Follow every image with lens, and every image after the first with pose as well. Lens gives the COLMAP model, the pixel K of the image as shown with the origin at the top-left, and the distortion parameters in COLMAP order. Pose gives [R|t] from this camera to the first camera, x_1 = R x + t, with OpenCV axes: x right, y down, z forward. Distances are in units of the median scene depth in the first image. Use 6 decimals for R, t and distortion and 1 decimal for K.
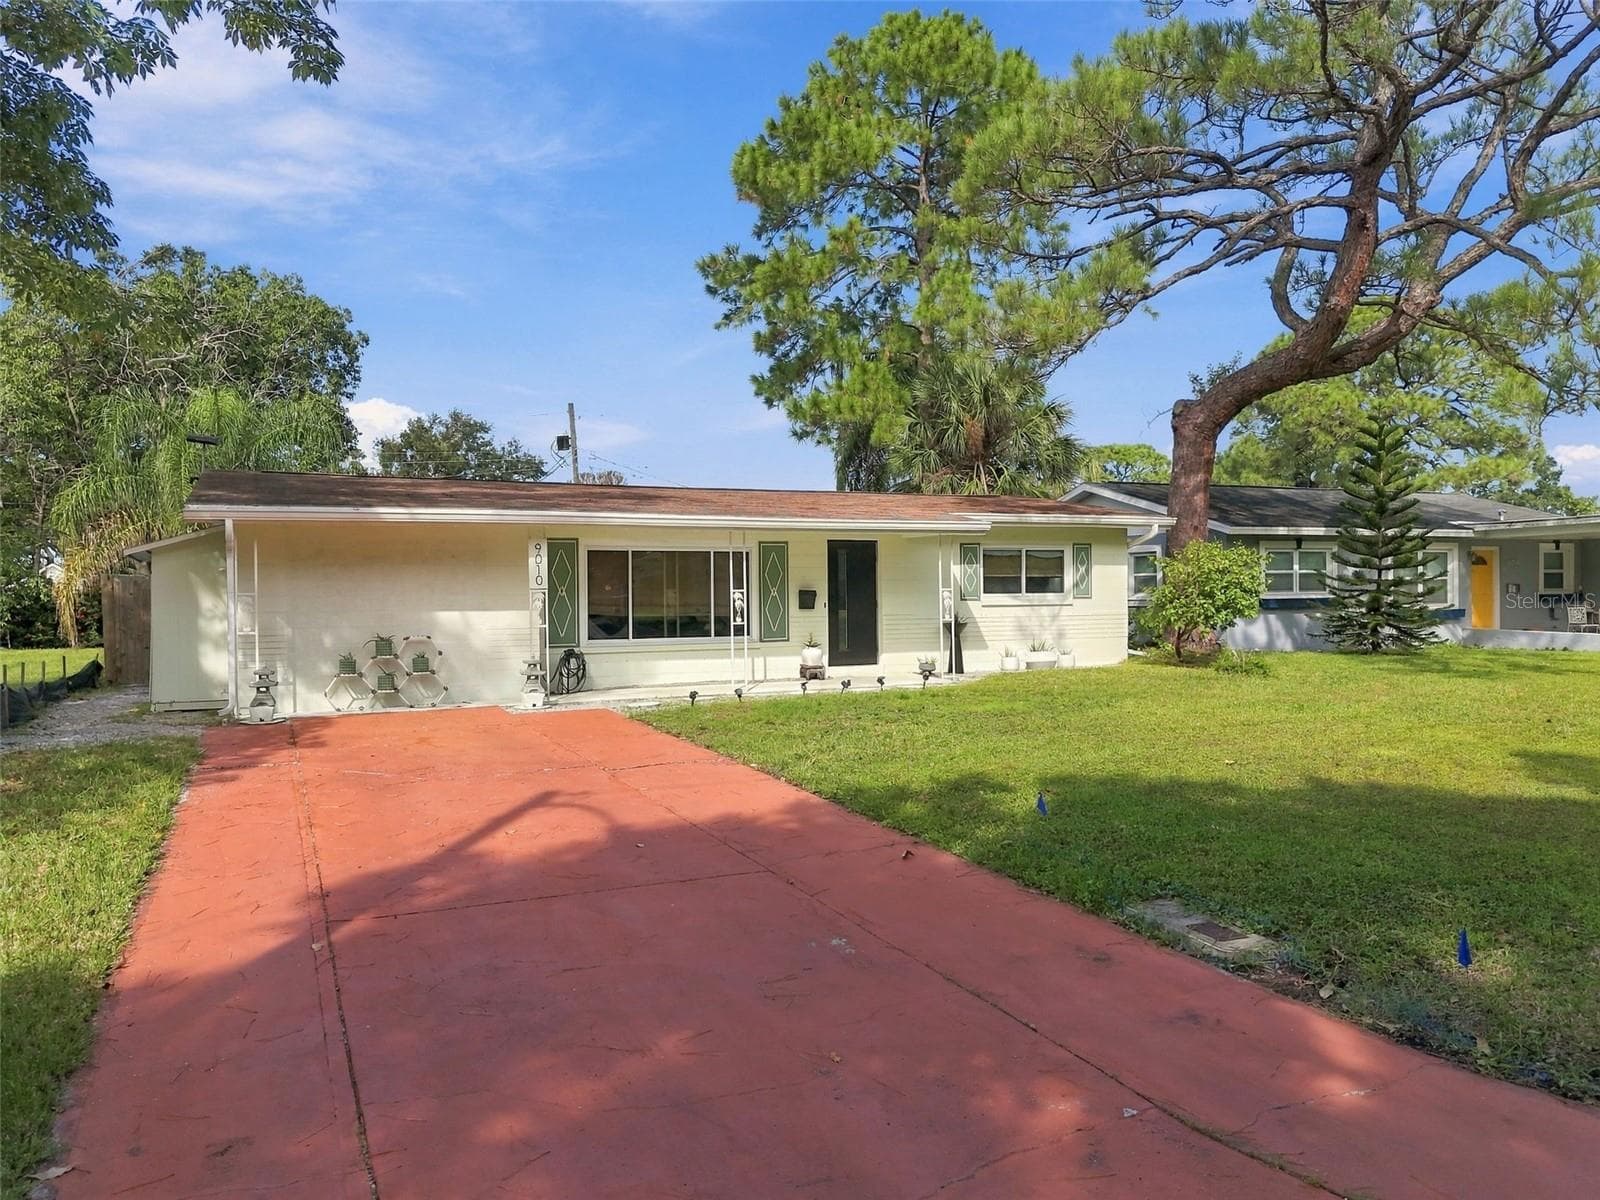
lens RADIAL K [[1169.7, 0, 801.8], [0, 1169.7, 590.3], [0, 0, 1]] dist [0.144469, -0.218070]
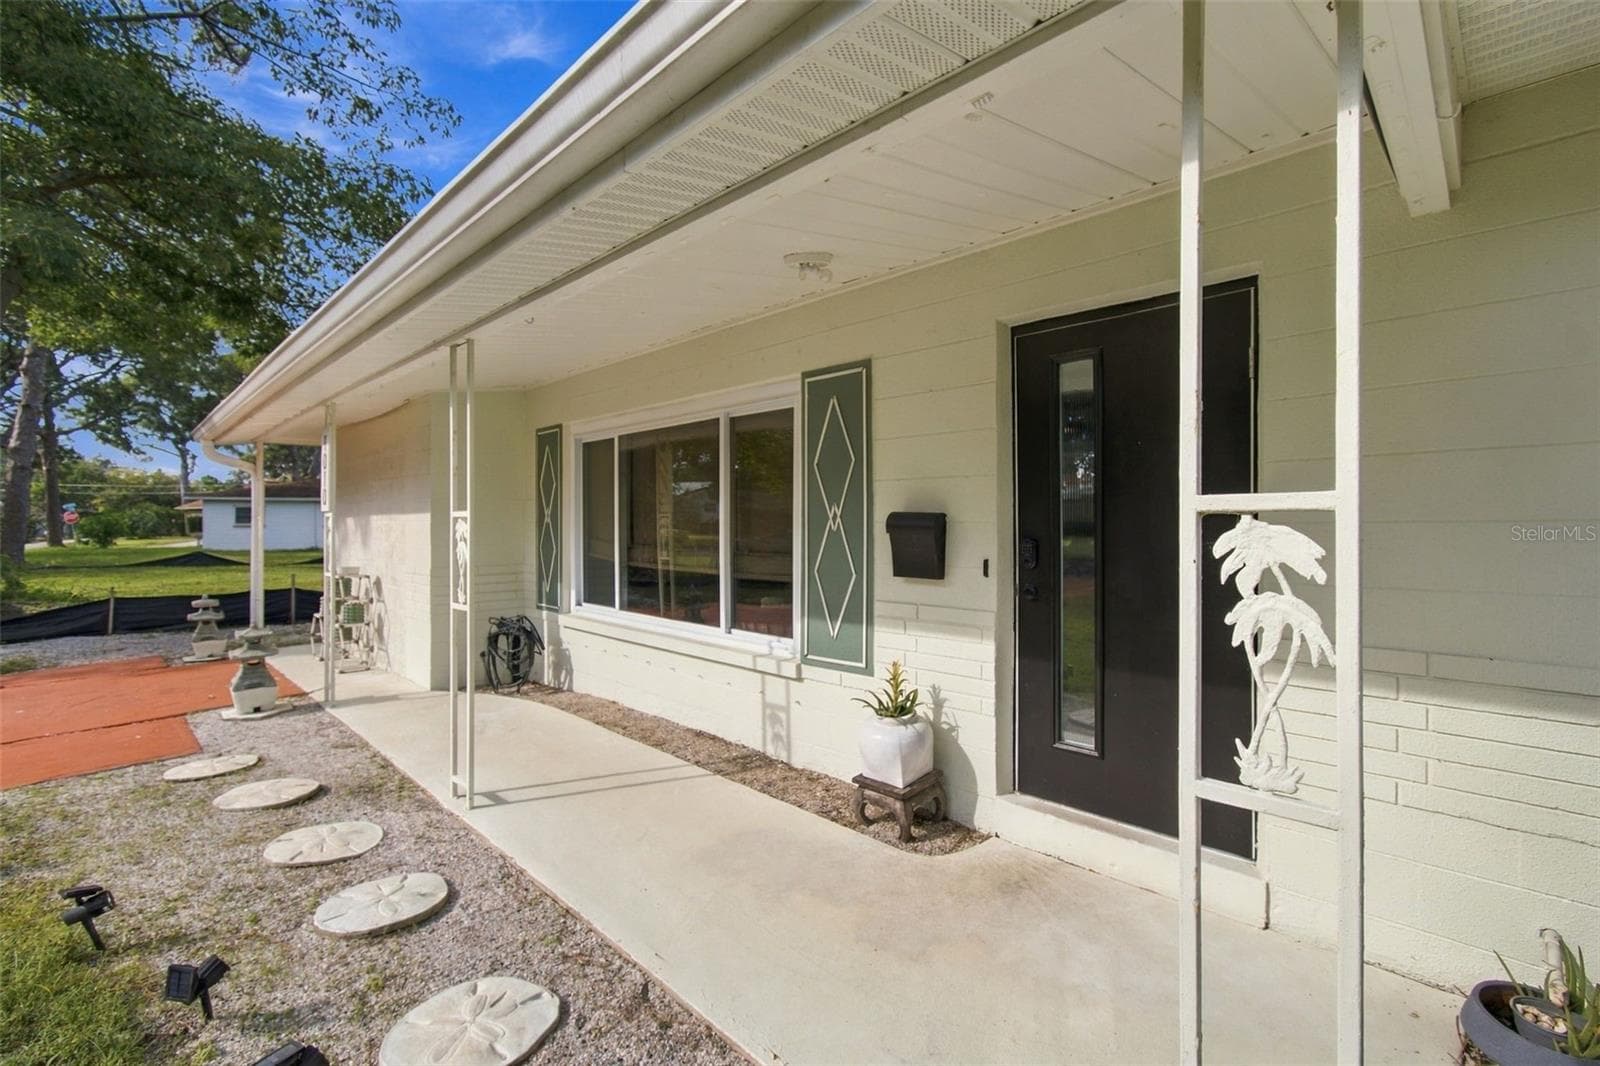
lens RADIAL K [[715.4, 0, 807.9], [0, 715.4, 537.1], [0, 0, 1]] dist [0.001242, 0.000595]
pose [[0.358185, 0.027716, -0.933239, 0.155671], [-0.000380, 0.999564, 0.029540, 0.000637], [0.933651, -0.010226, 0.358039, 0.873091]]
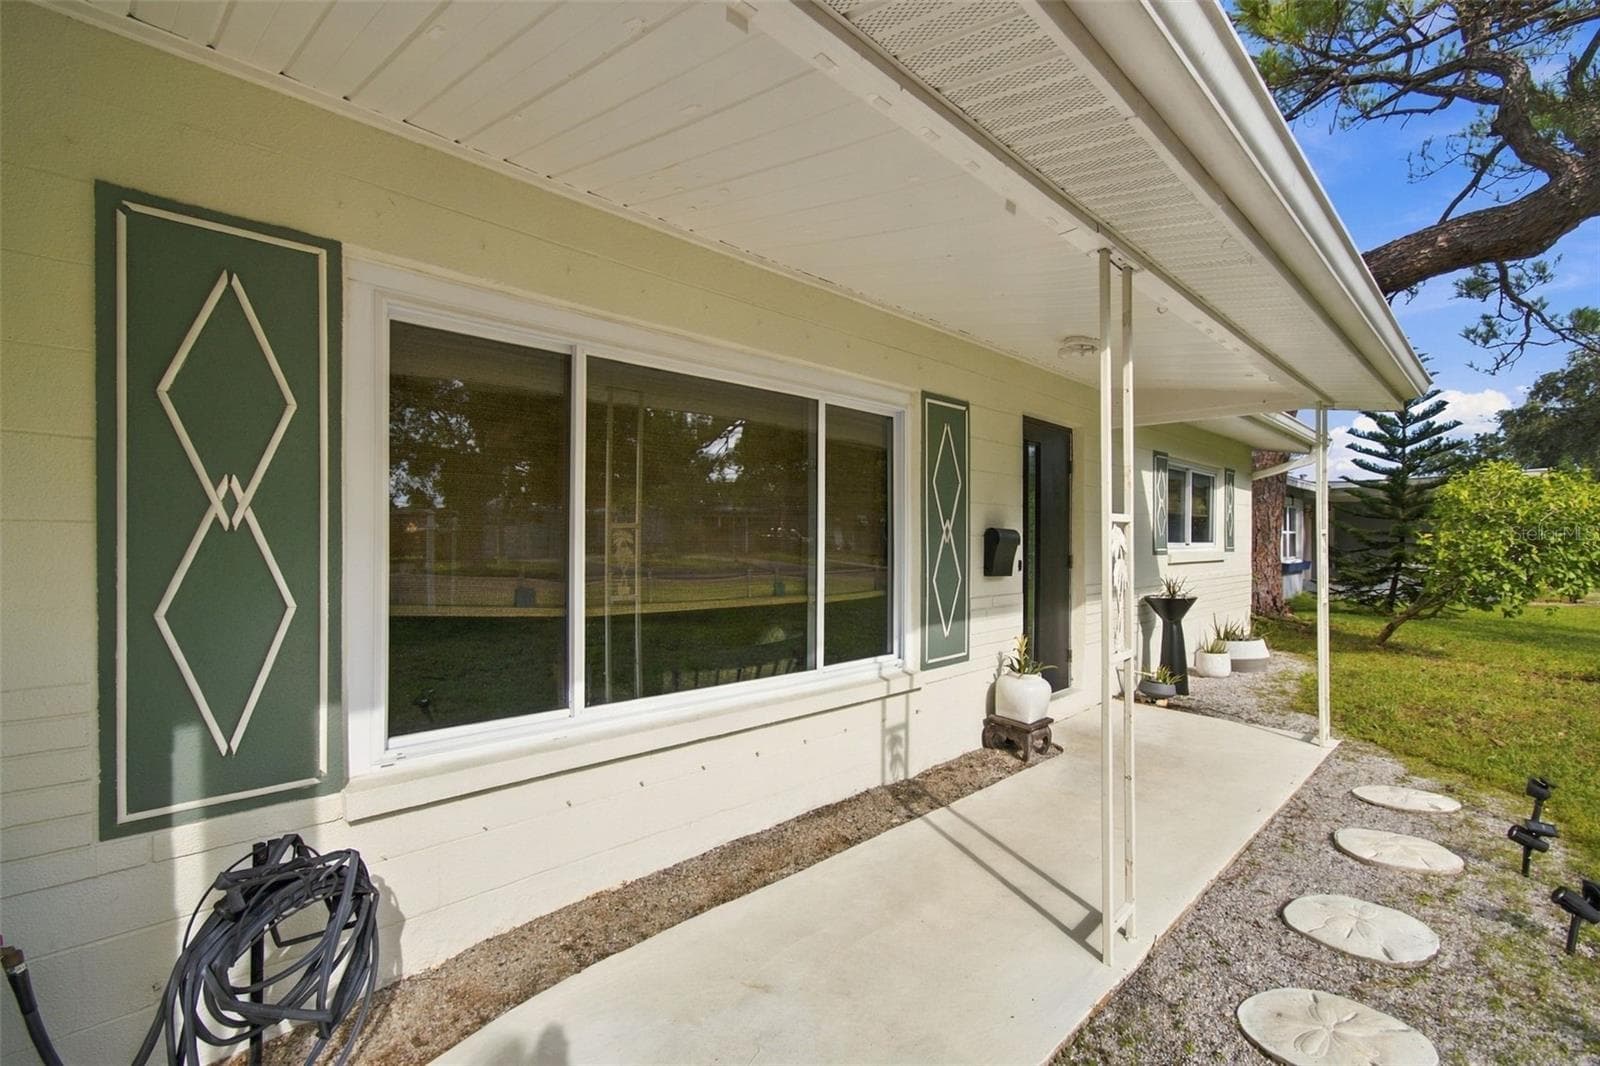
lens RADIAL K [[715.4, 0, 807.9], [0, 715.4, 537.1], [0, 0, 1]] dist [0.001242, 0.000595]
pose [[0.933150, 0.014751, 0.359185, -0.140967], [-0.015124, 0.999884, -0.001772, 0.003931], [-0.359169, -0.003779, 0.933265, 0.759648]]
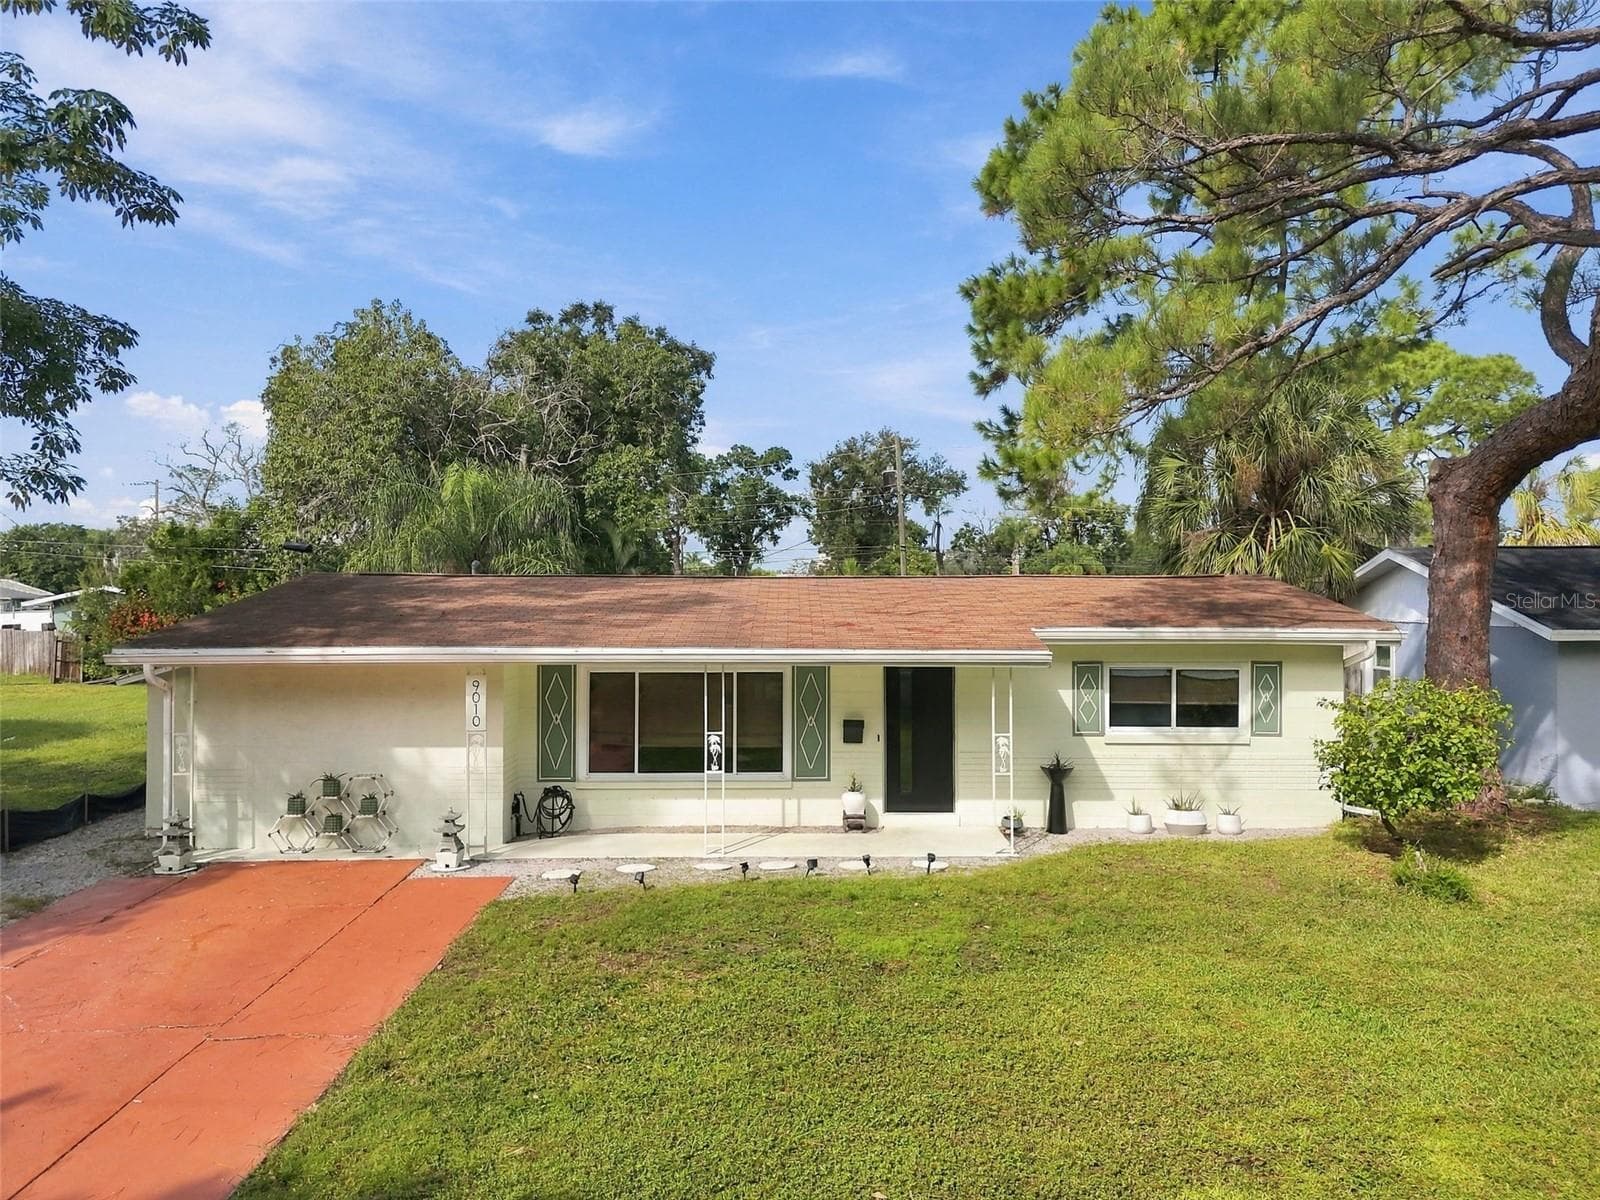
lens RADIAL K [[1179.0, 0, 816.1], [0, 1179.0, 601.1], [0, 0, 1]] dist [0.151904, -0.227969]
pose [[0.916314, 0.015379, -0.400164, 0.299348], [-0.009893, 0.999827, 0.015771, -0.092726], [0.400338, -0.010492, 0.916308, 0.218471]]
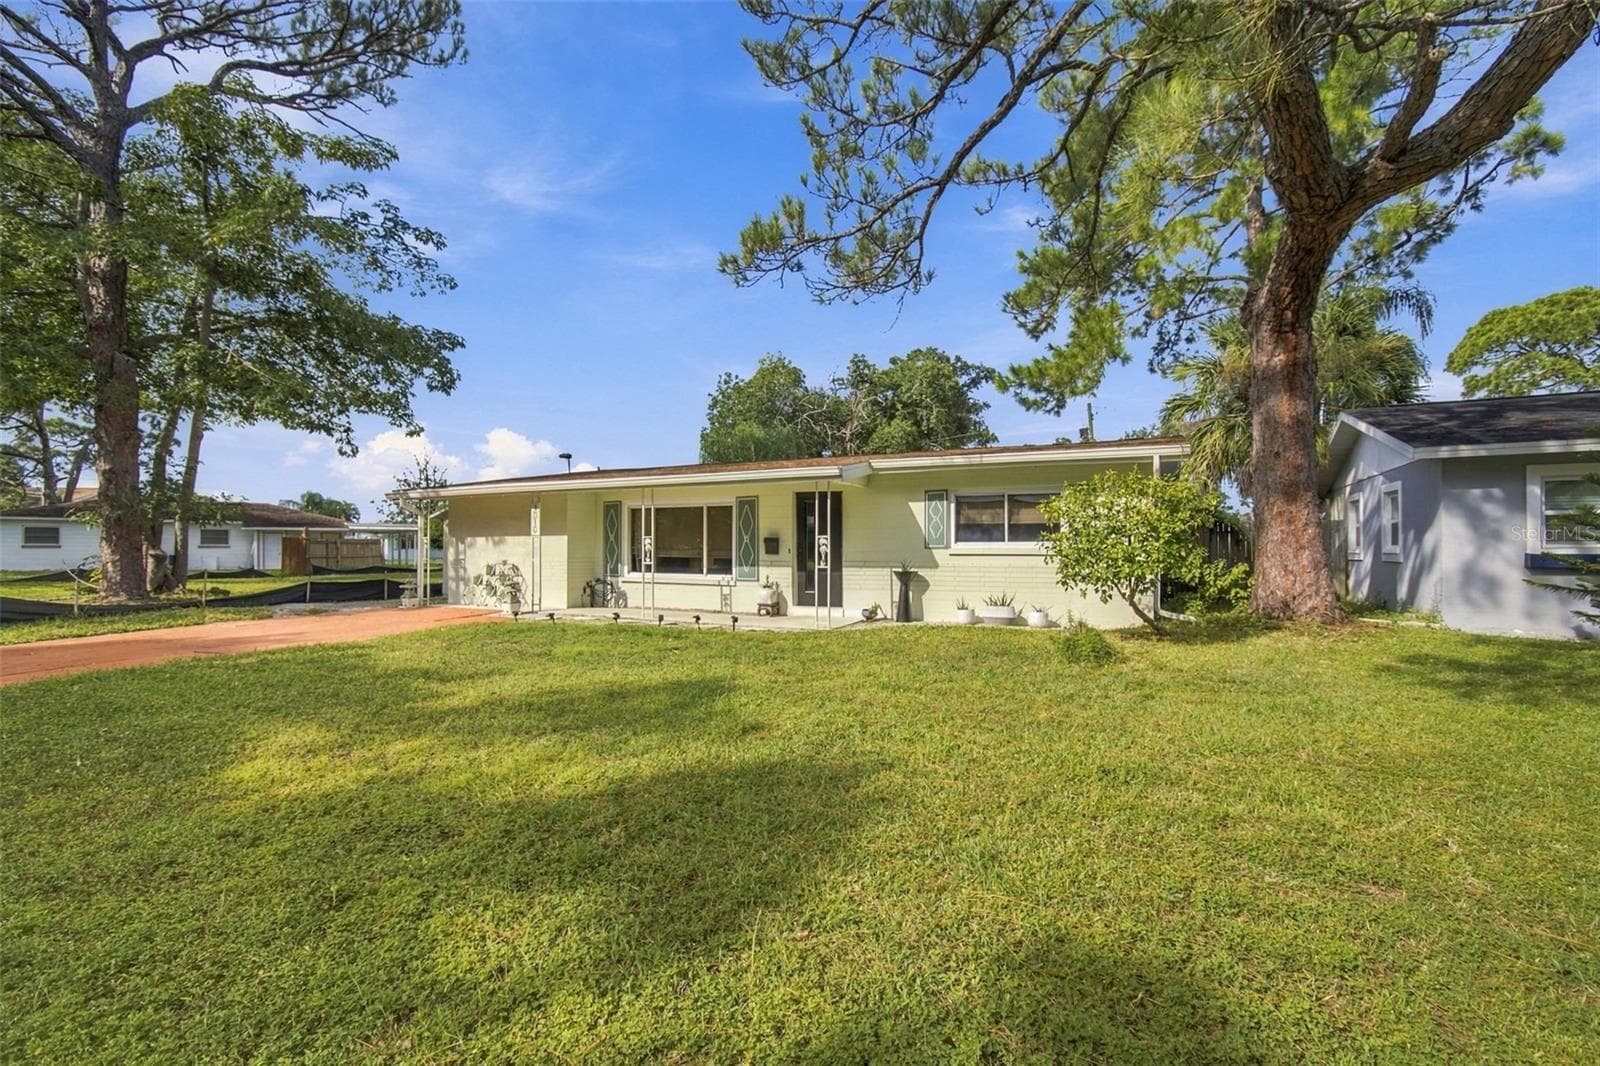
lens RADIAL K [[715.4, 0, 807.9], [0, 715.4, 537.1], [0, 0, 1]] dist [0.001242, 0.000595]
pose [[0.630972, -0.001600, -0.775804, 0.556344], [-0.005786, 0.999960, -0.006768, 0.003923], [0.775784, 0.008759, 0.630938, 0.554683]]
